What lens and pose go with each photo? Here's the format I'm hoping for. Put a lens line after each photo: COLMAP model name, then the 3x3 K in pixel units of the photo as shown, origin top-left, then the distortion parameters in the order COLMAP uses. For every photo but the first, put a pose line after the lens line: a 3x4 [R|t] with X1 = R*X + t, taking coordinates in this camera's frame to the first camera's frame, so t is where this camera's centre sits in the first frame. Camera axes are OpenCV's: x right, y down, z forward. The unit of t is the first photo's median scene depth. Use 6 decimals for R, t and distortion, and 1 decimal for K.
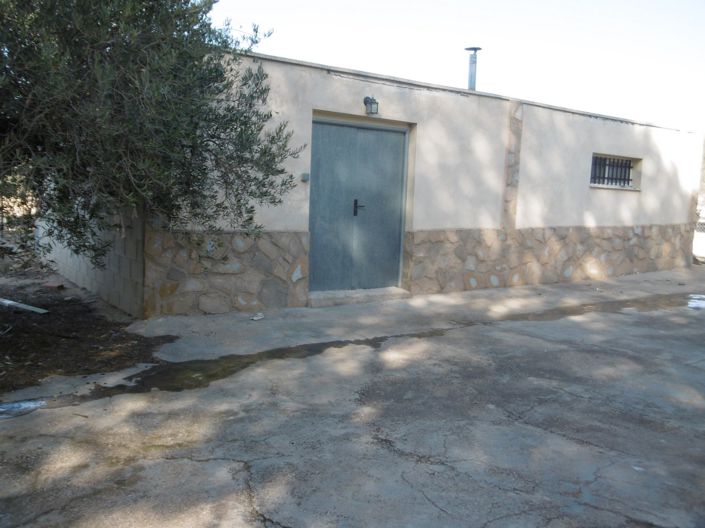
lens RADIAL K [[657.7, 0, 353.3], [0, 657.7, 266.5], [0, 0, 1]] dist [0.041825, 0.000000]
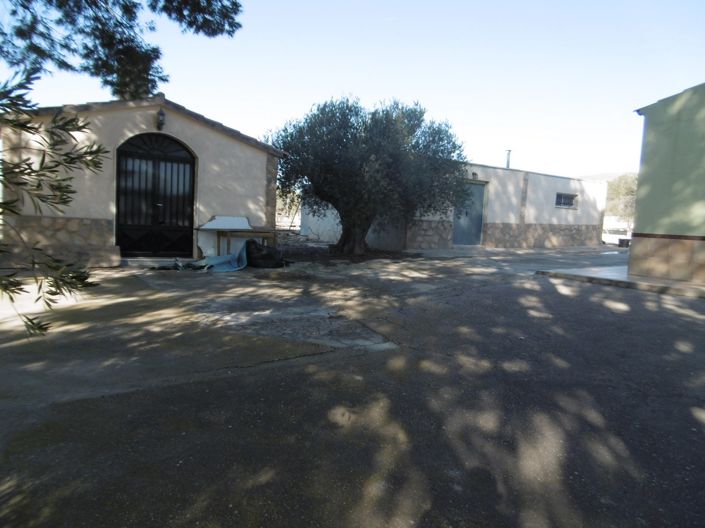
lens RADIAL K [[494.2, 0, 351.7], [0, 494.2, 264.4], [0, 0, 1]] dist [-0.021335, -0.001501]
pose [[0.999282, 0.004618, -0.037601, -0.370157], [-0.005002, 0.999936, -0.010119, 0.133302], [0.037551, 0.010300, 0.999242, -0.964292]]
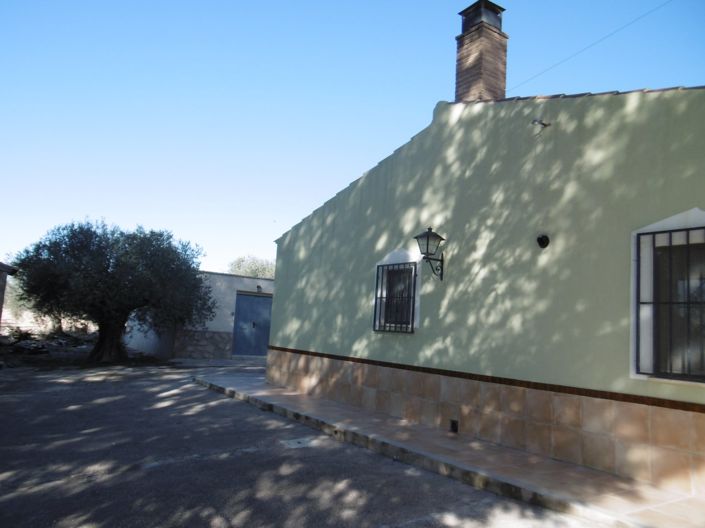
lens RADIAL K [[576.1, 0, 353.8], [0, 576.1, 262.9], [0, 0, 1]] dist [-0.004124, -0.002360]
pose [[0.999659, 0.021595, -0.014710, 0.429712], [-0.024258, 0.976236, -0.215348, 0.156651], [0.009710, 0.215631, 0.976427, -1.317735]]
